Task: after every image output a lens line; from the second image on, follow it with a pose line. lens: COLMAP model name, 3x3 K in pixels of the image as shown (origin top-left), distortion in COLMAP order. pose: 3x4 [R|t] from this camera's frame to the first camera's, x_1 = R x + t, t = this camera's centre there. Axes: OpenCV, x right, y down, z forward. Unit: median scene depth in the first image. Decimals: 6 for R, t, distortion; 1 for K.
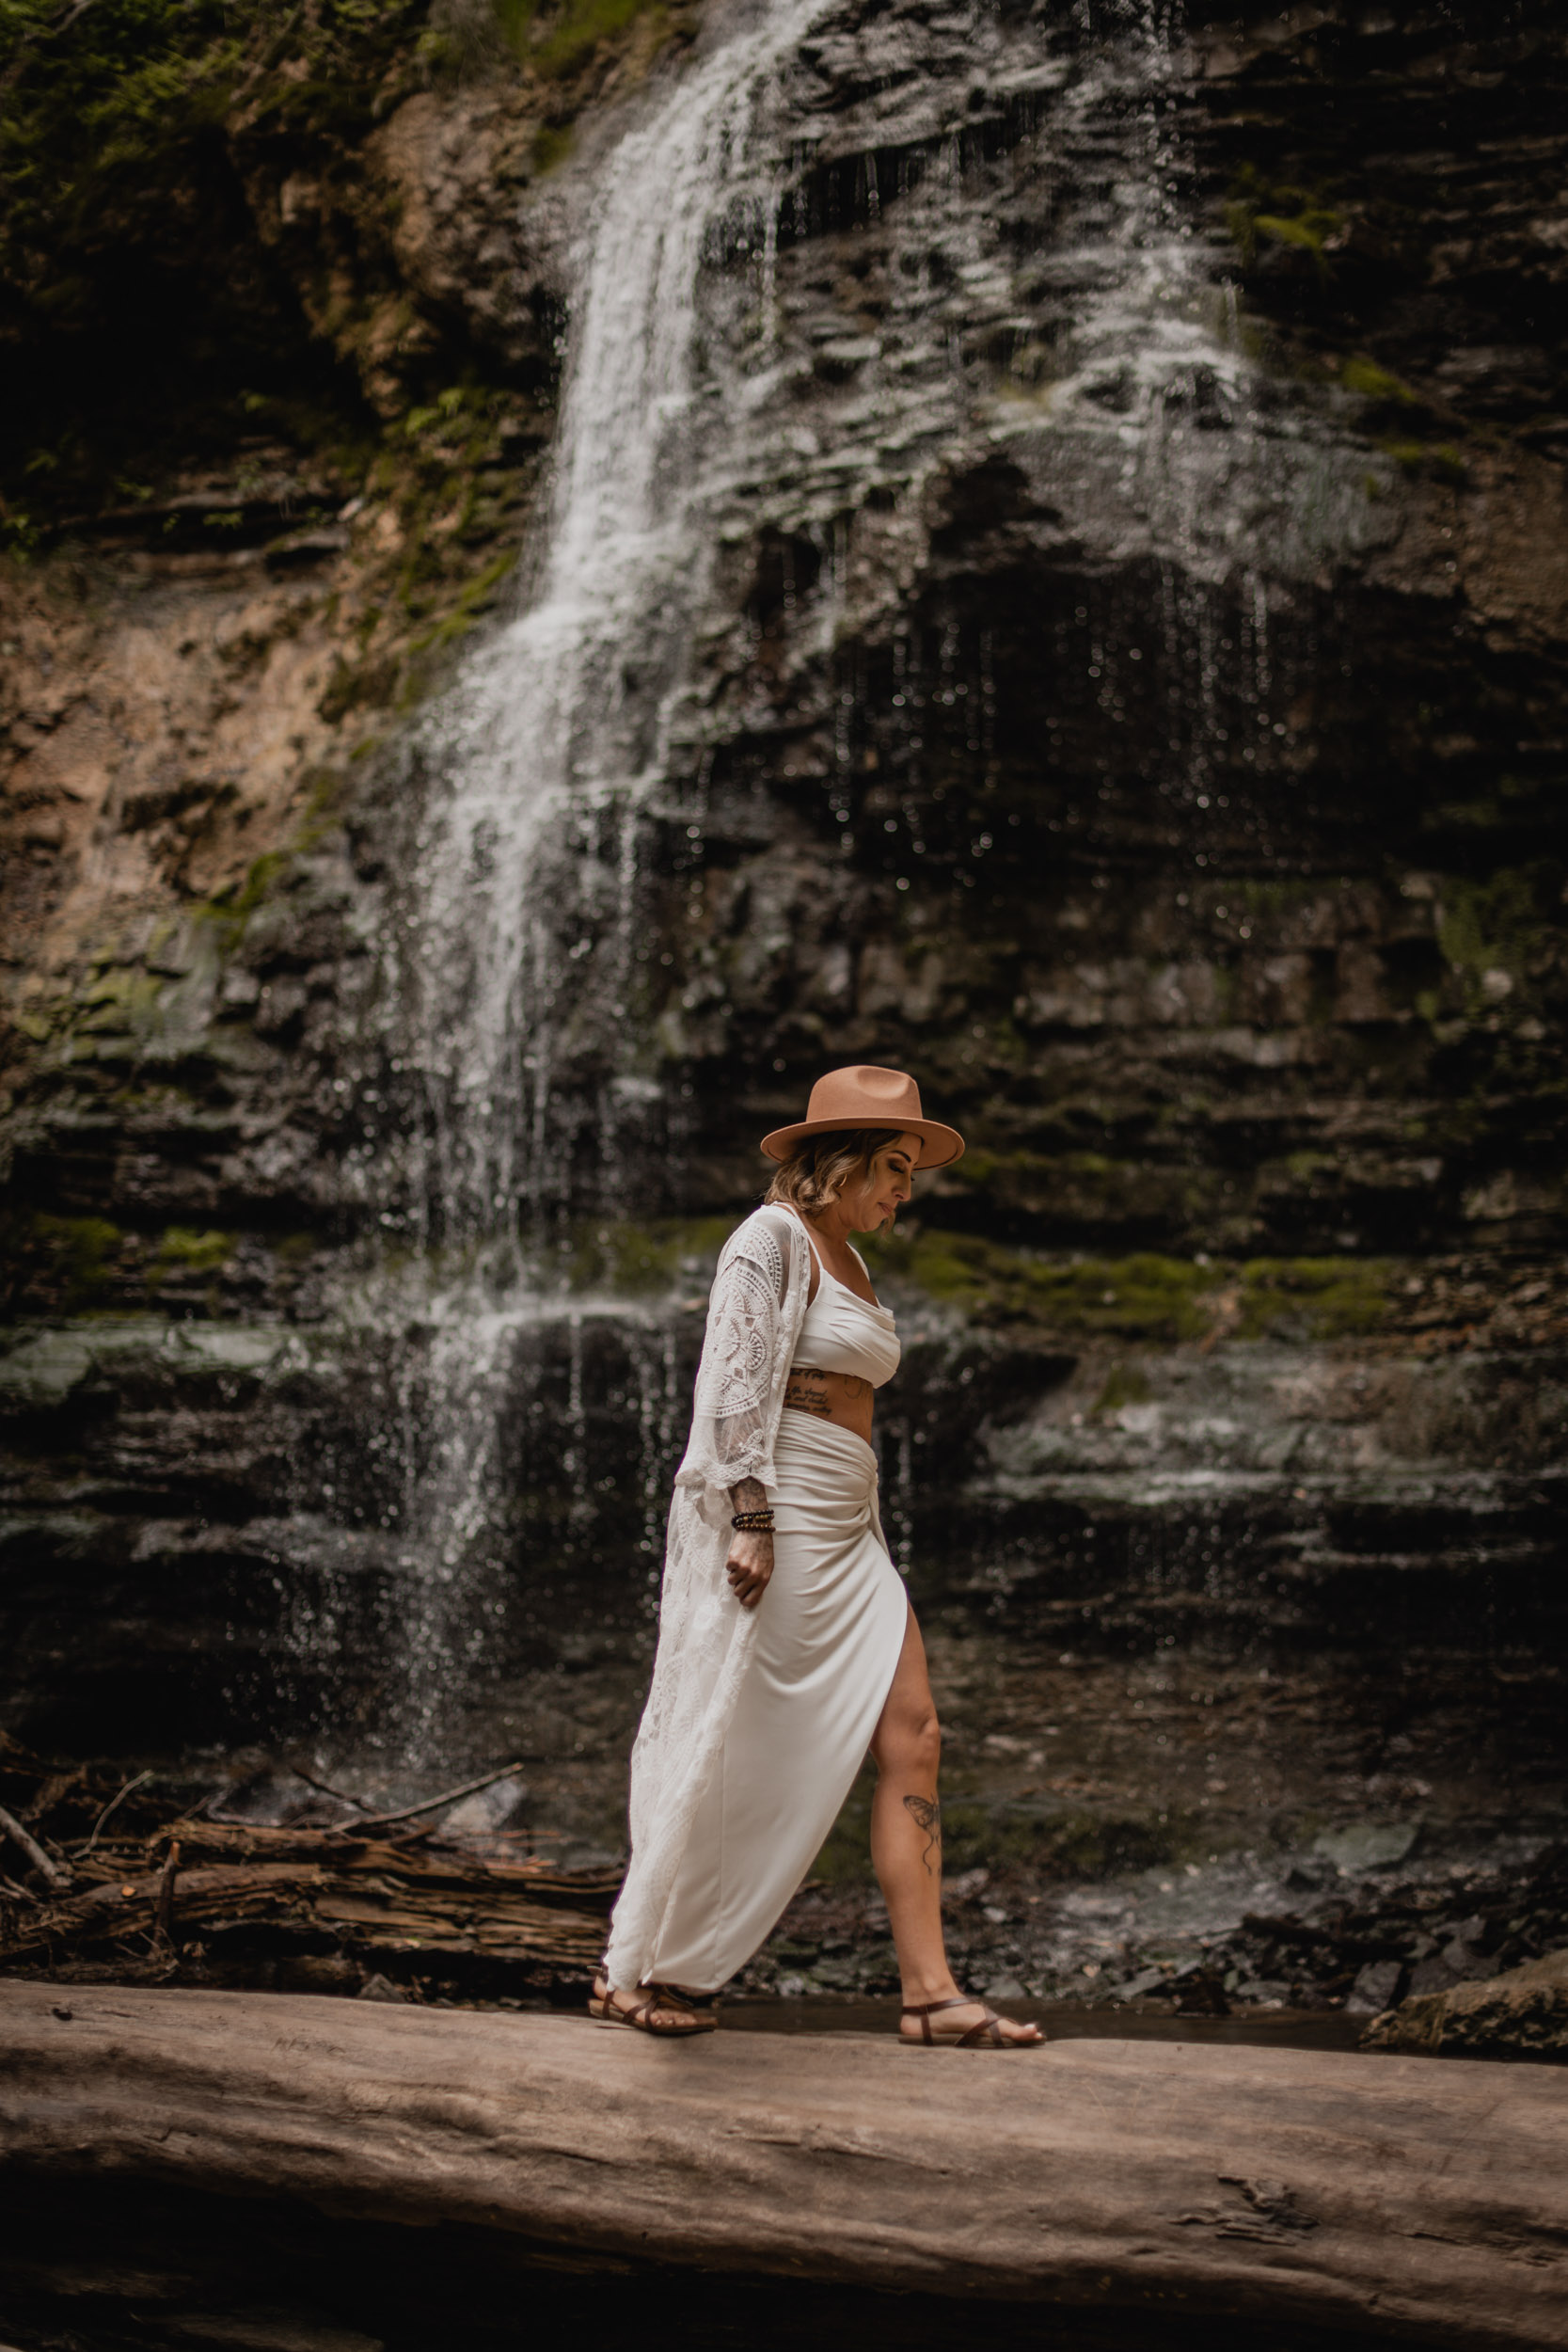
lens RADIAL K [[3559.7, 0, 842.0], [0, 3559.7, 1198.7], [0, 0, 1]] dist [-0.003559, 0.134933]
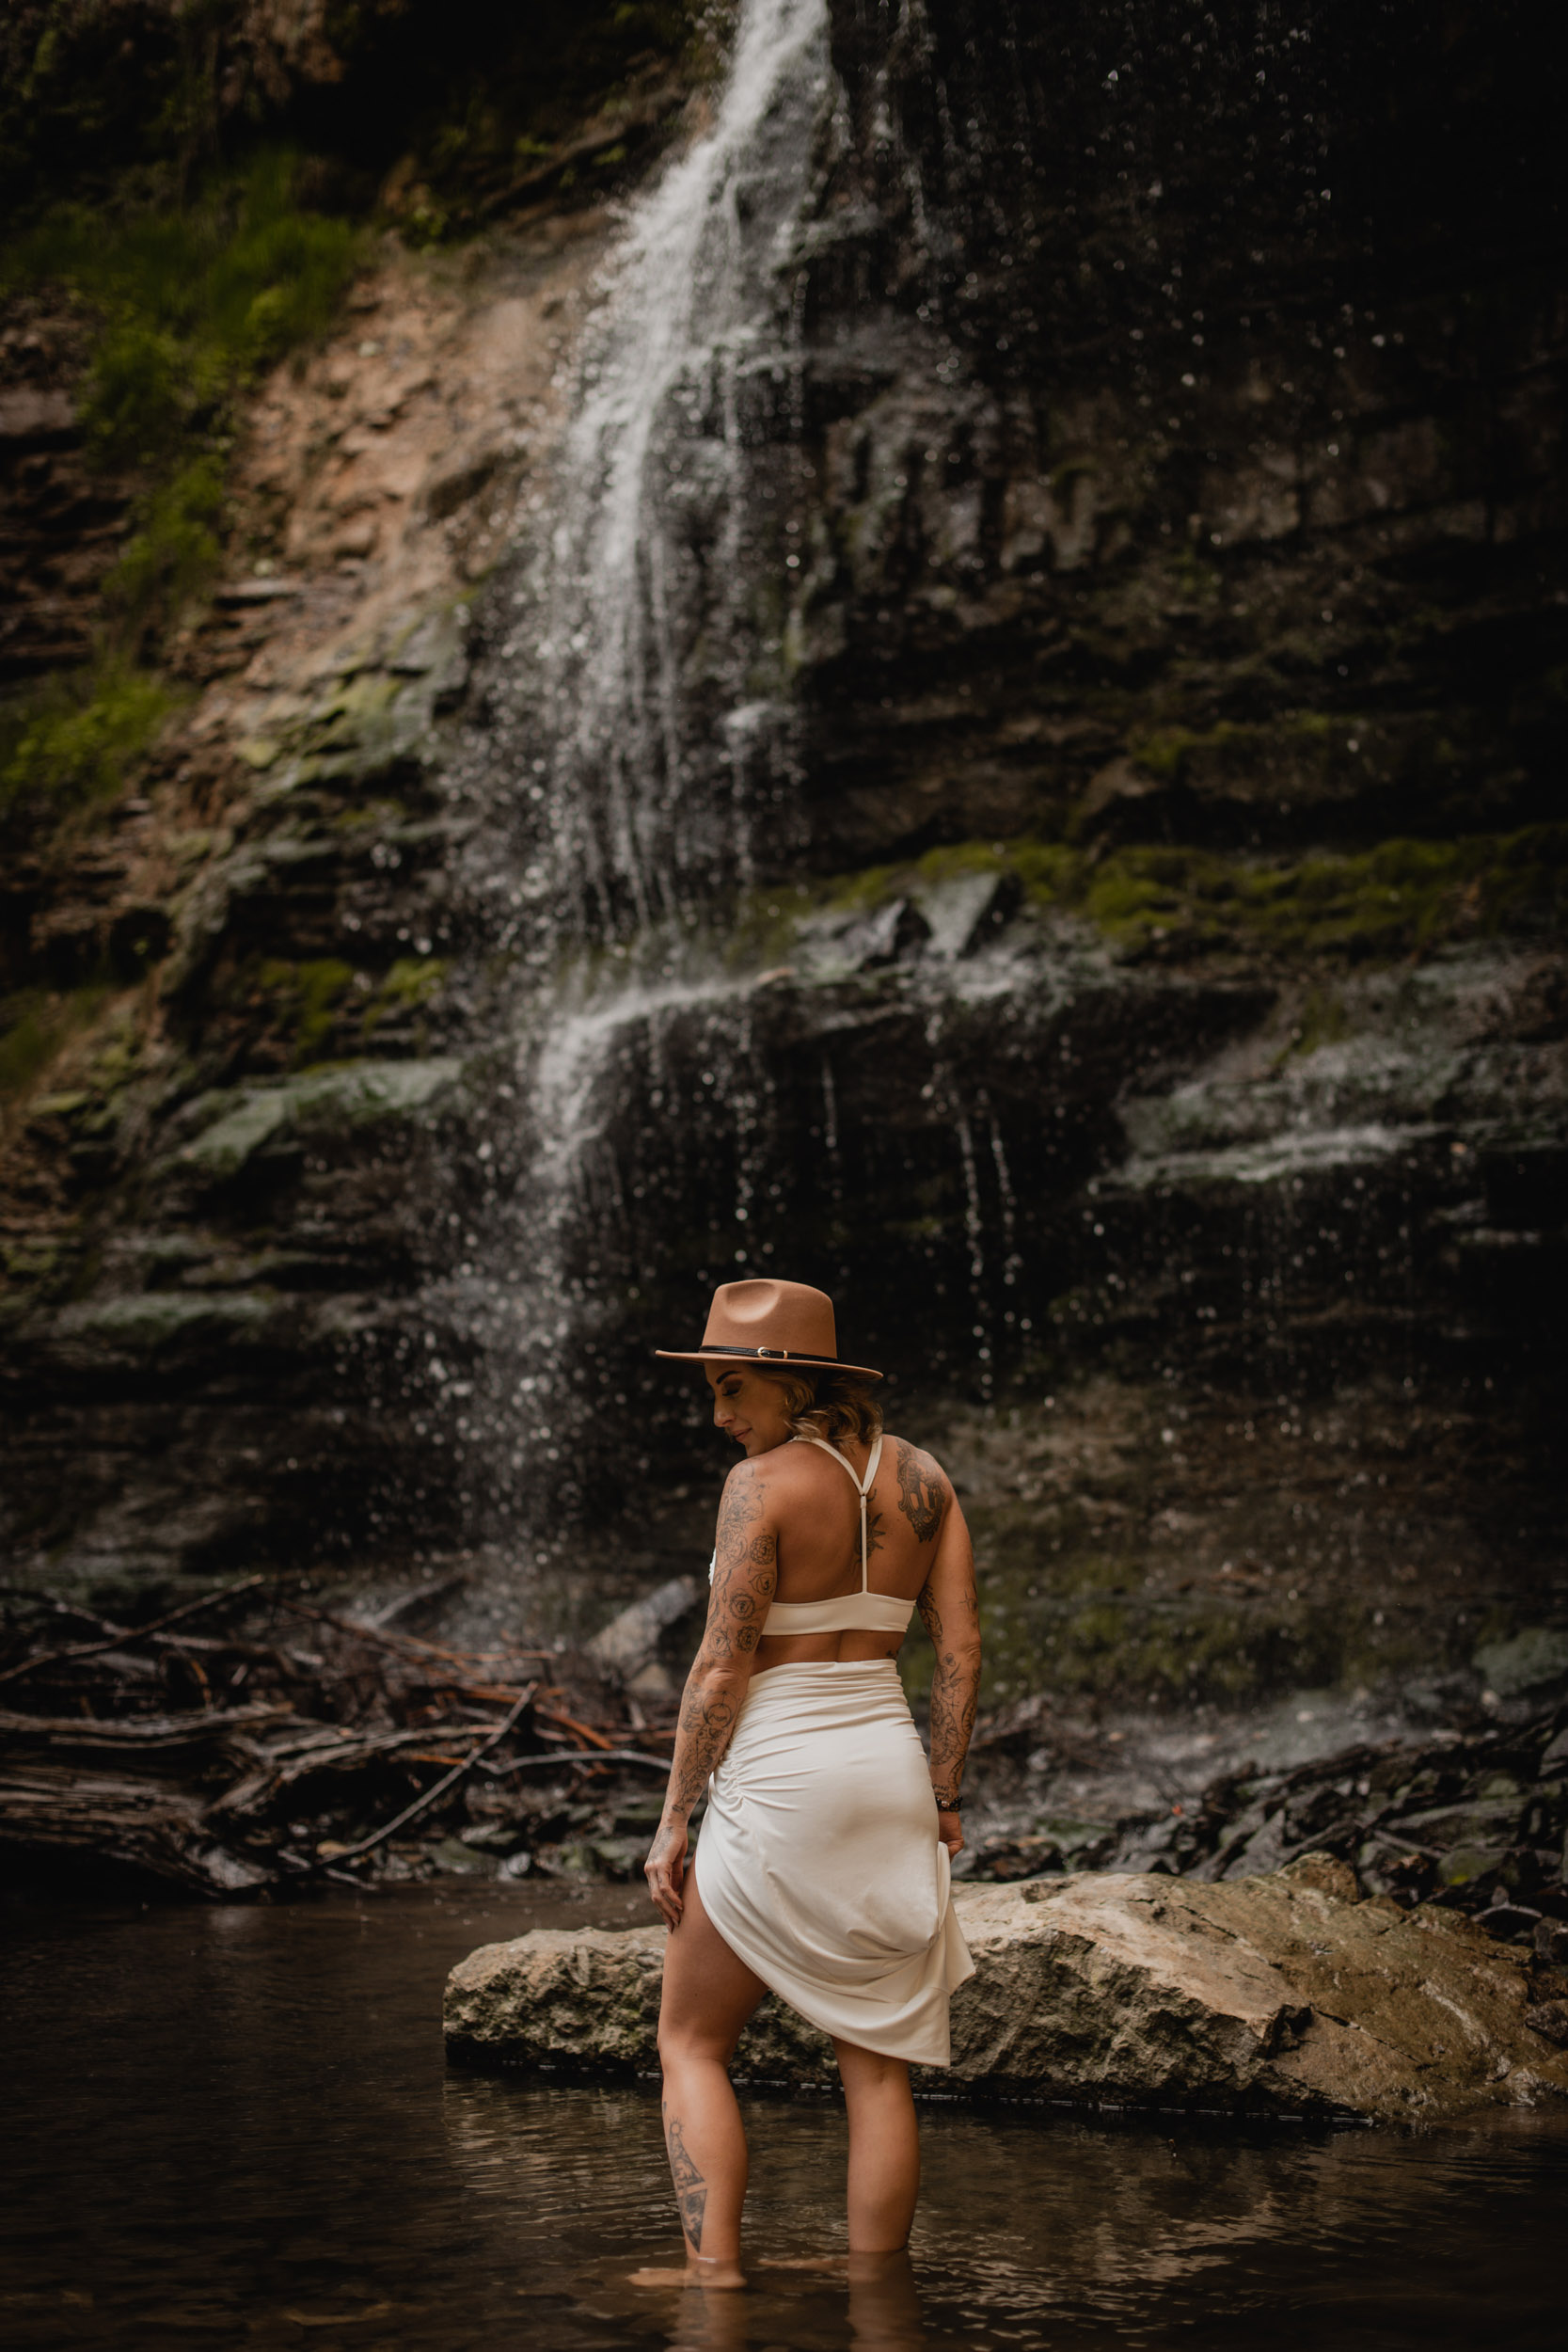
lens RADIAL K [[3379.3, 0, 798.9], [0, 3379.3, 1179.5], [0, 0, 1]] dist [-0.003230, 0.143045]
pose [[0.859896, -0.082921, -0.503689, 0.314995], [0.108960, 0.993794, 0.022410, 0.054826], [0.498705, -0.074152, 0.863594, 0.338784]]
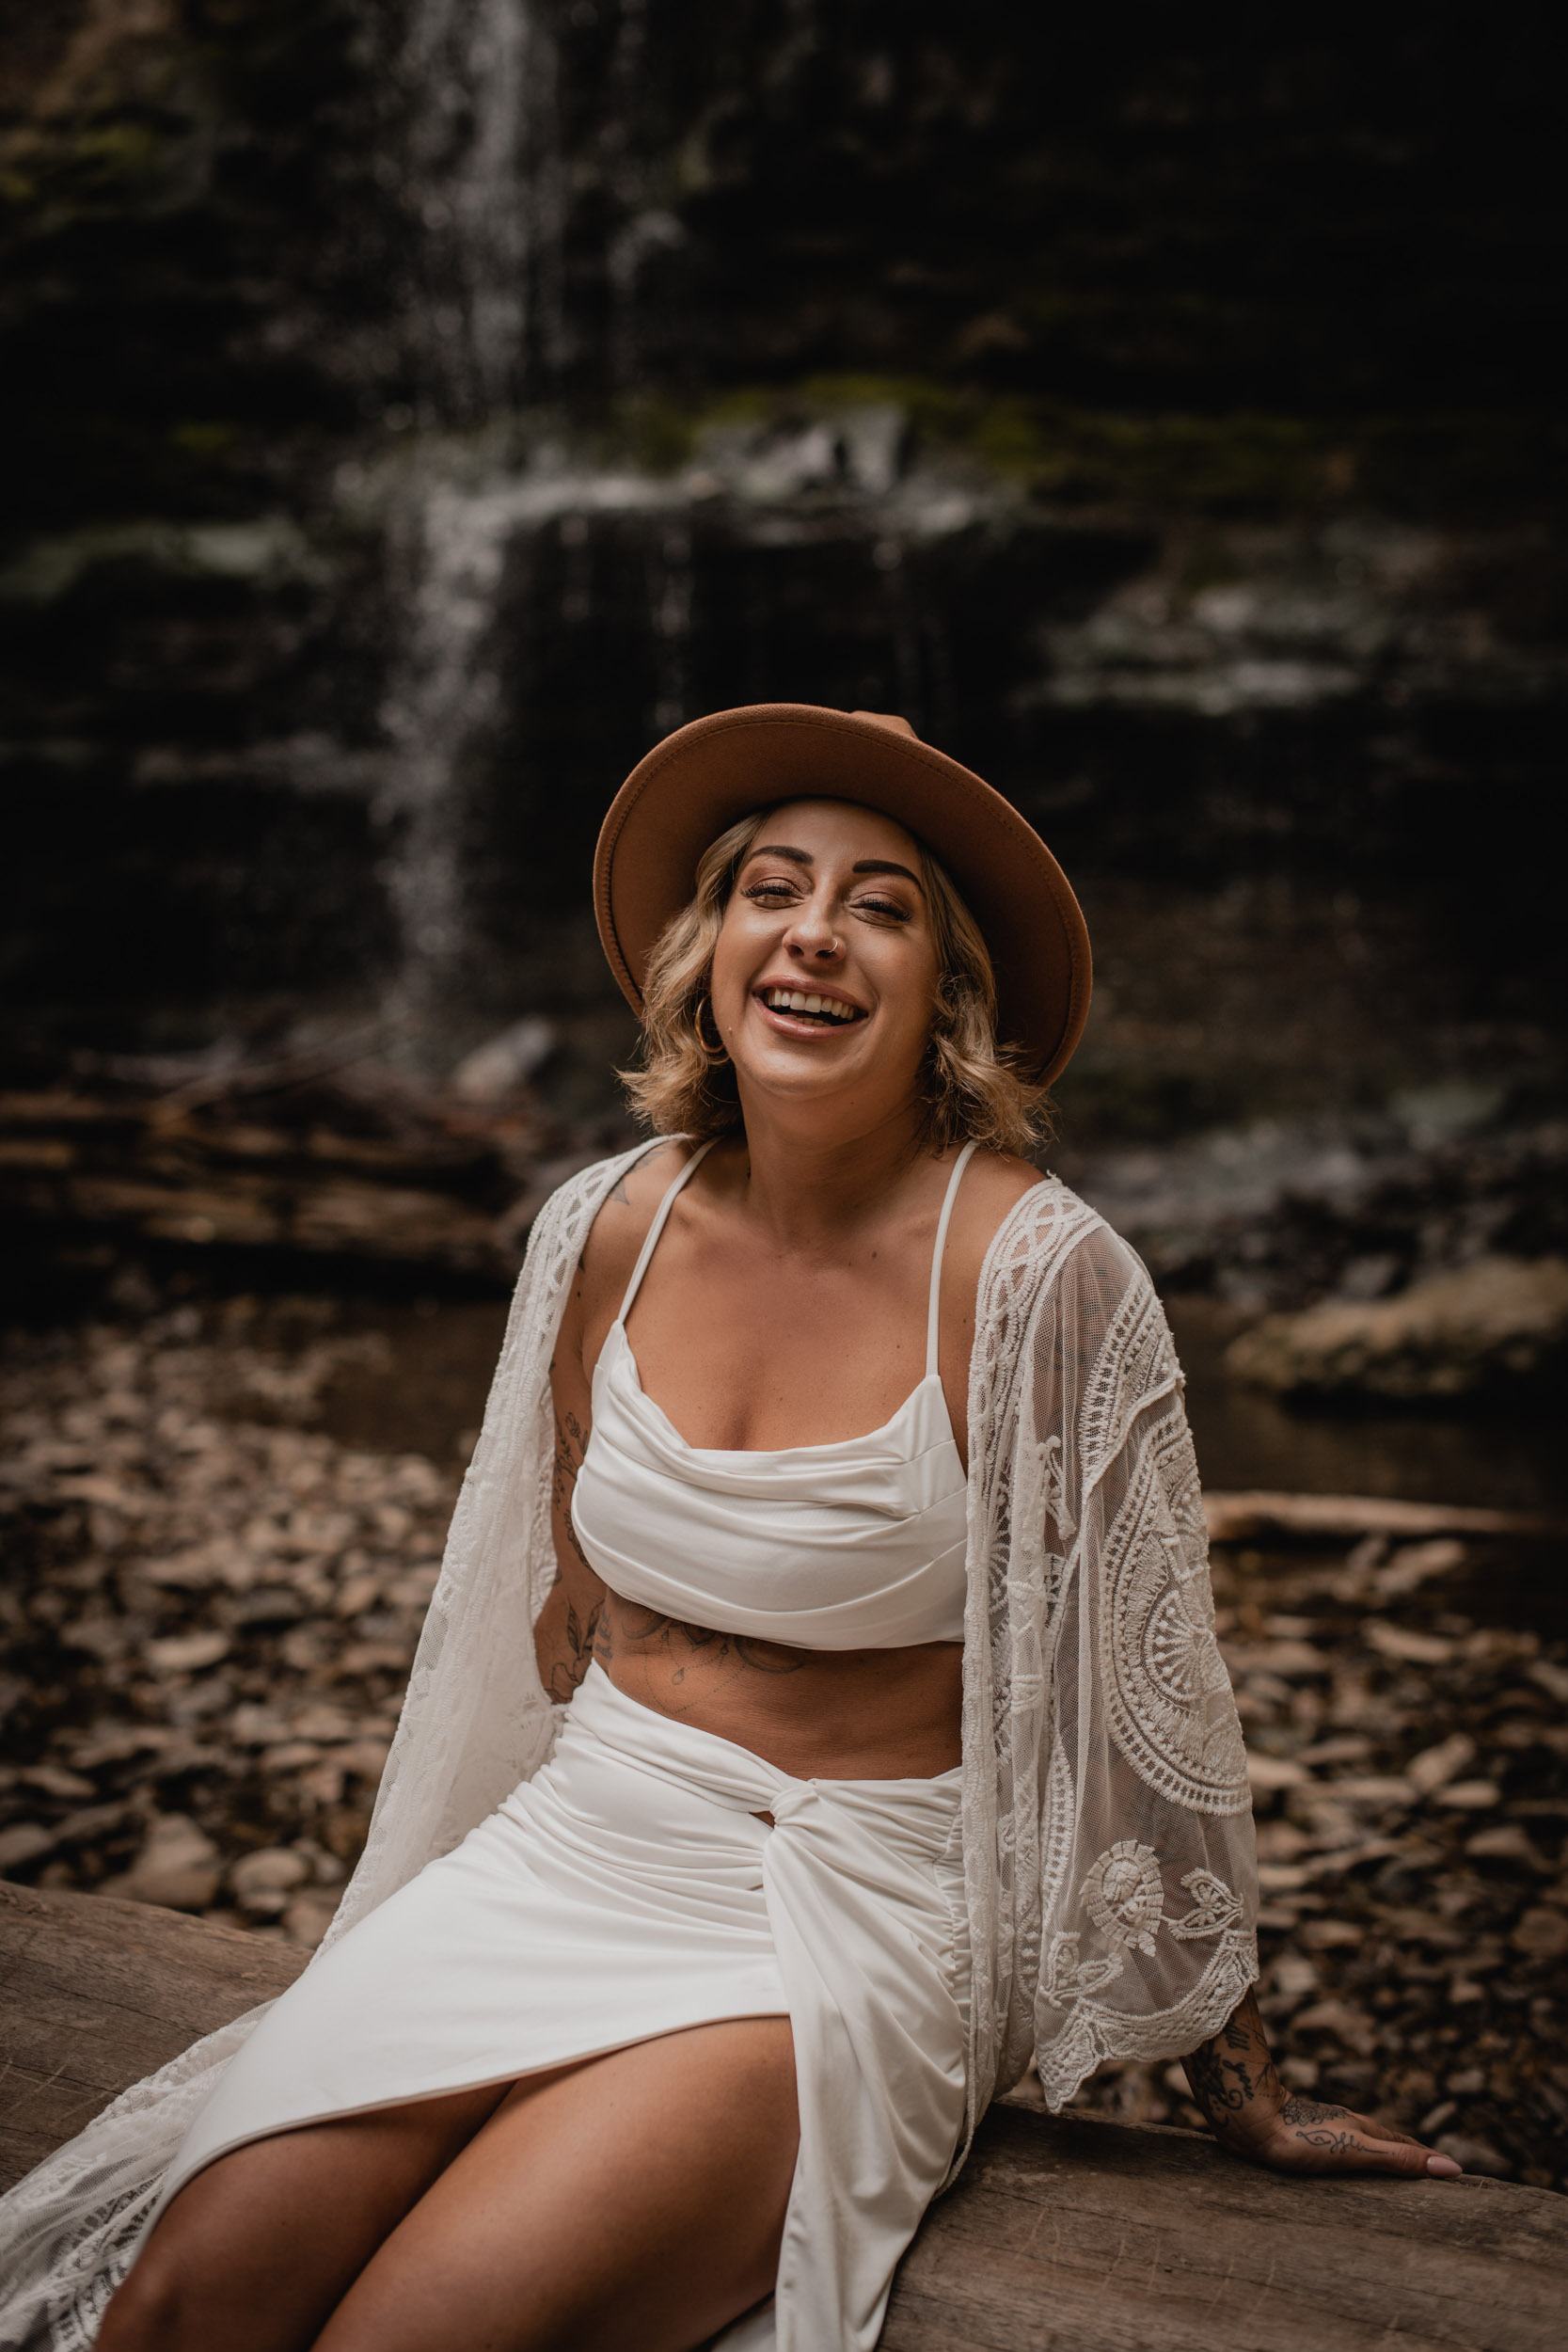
lens RADIAL K [[3379.3, 0, 798.9], [0, 3379.3, 1179.5], [0, 0, 1]] dist [-0.003230, 0.143045]
pose [[0.985505, 0.007421, -0.169486, 0.114579], [0.029459, 0.976380, 0.214043, 0.018328], [0.167071, -0.215933, 0.962008, 0.167446]]
